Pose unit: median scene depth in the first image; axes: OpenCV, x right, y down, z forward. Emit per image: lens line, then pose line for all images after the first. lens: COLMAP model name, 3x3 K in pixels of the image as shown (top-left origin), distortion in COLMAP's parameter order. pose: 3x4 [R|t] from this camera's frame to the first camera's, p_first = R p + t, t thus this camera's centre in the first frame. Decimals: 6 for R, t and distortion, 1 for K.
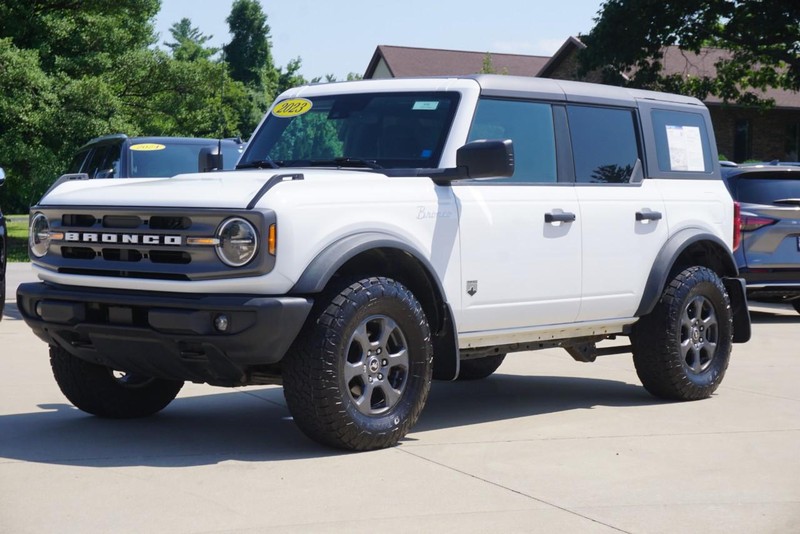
lens RADIAL K [[1797.4, 0, 400.0], [0, 1797.4, 267.0], [0, 0, 1]] dist [0.029175, -0.084062]
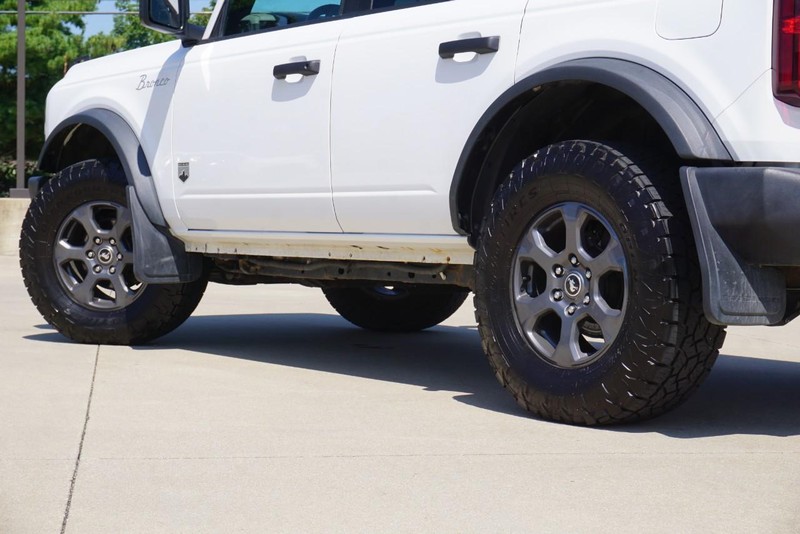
lens RADIAL K [[1530.9, 0, 400.0], [0, 1530.9, 267.0], [0, 0, 1]] dist [-0.036762, -0.155207]
pose [[-0.220938, 0.020050, -0.975082, 0.630242], [-0.053623, 0.998027, 0.032672, 0.024718], [0.973813, 0.059505, -0.219427, 1.167469]]
